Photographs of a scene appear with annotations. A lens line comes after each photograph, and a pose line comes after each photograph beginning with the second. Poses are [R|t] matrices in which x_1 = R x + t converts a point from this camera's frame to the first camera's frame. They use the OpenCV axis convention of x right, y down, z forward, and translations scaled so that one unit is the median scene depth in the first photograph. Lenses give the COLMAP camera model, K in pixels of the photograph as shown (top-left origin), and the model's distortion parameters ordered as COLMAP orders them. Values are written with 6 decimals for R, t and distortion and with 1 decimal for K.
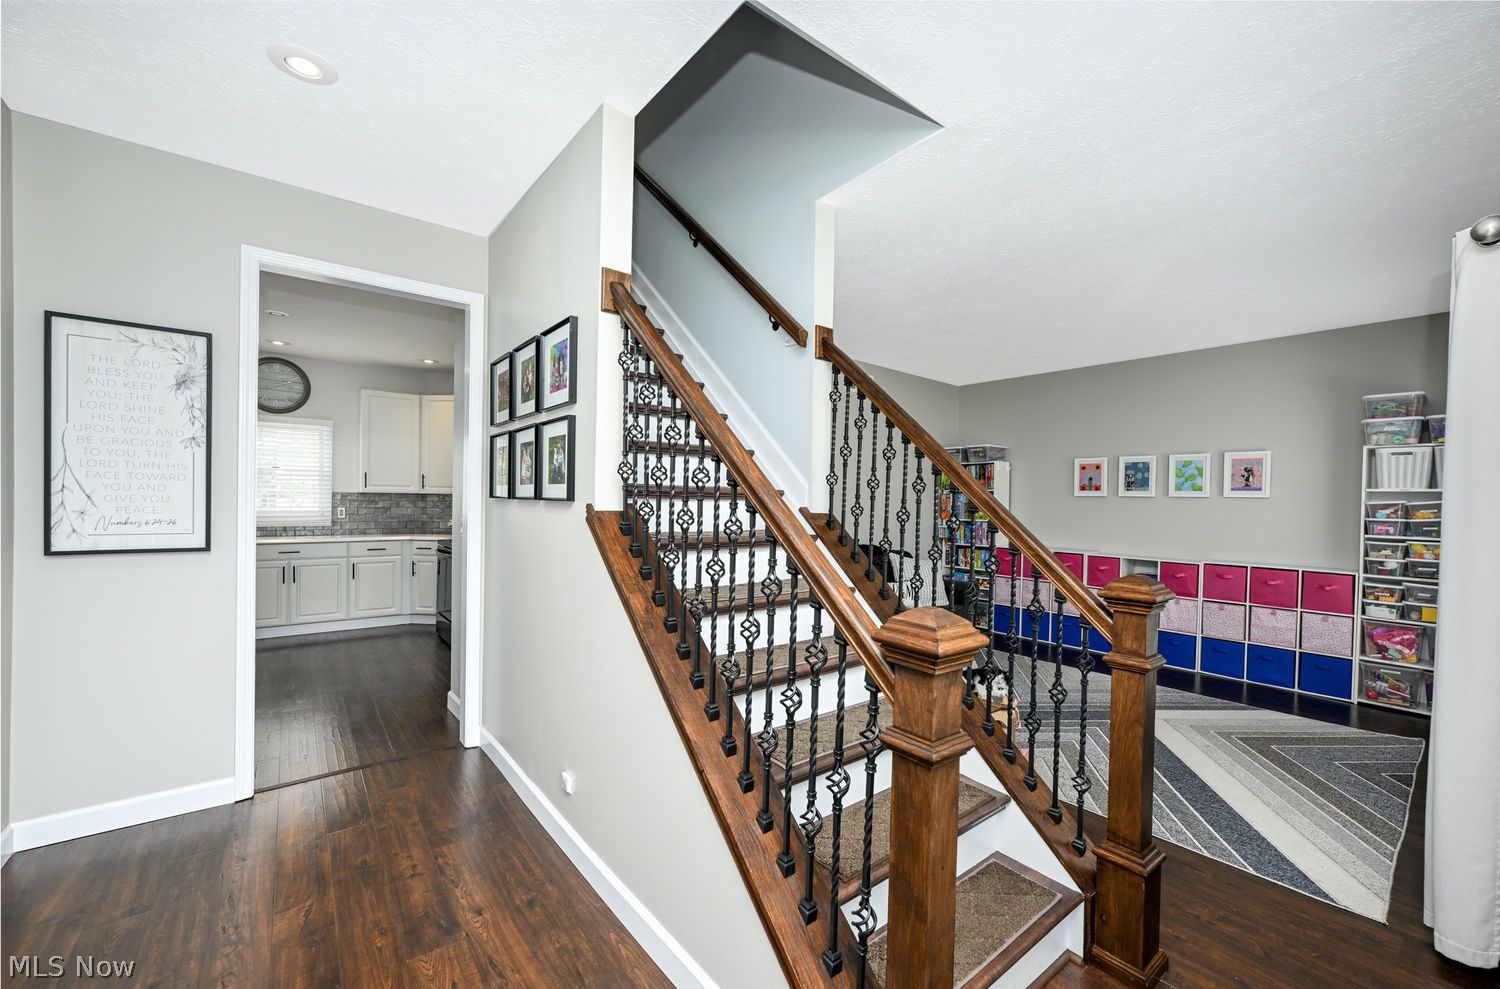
lens RADIAL K [[601.6, 0, 754.7], [0, 601.6, 504.5], [0, 0, 1]] dist [-0.001026, -0.000148]
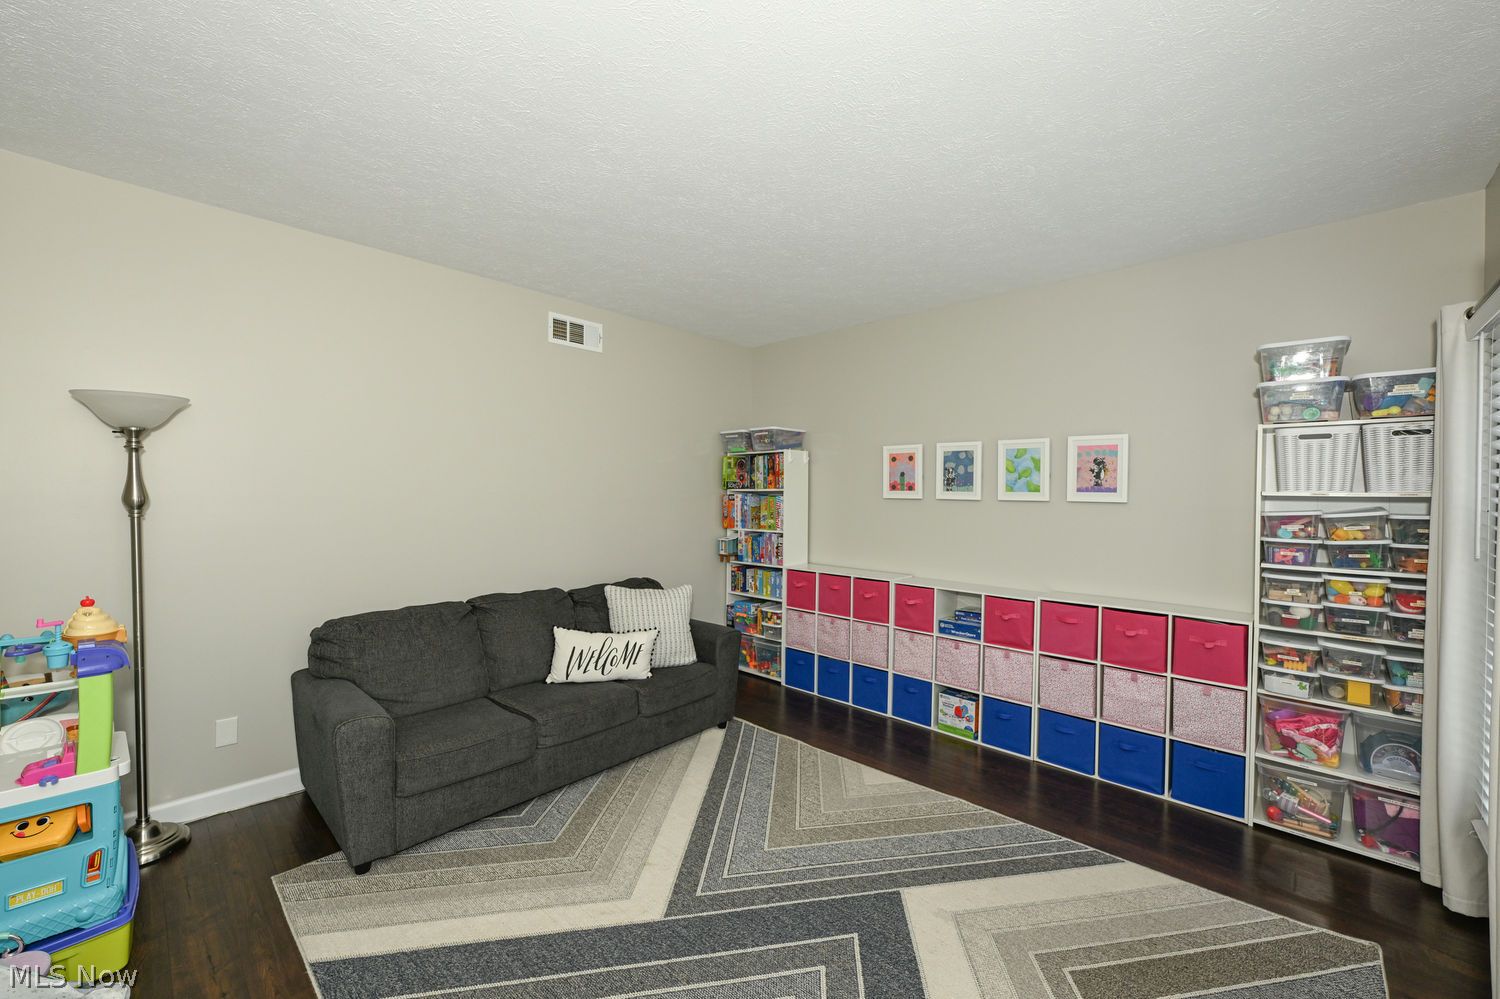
lens RADIAL K [[597.6, 0, 746.0], [0, 597.6, 494.1], [0, 0, 1]] dist [-0.000122, -0.000234]
pose [[0.990624, -0.010725, 0.136192, 0.361260], [0.010717, 0.999942, 0.000791, -0.028202], [-0.136193, 0.000676, 0.990682, 0.416290]]
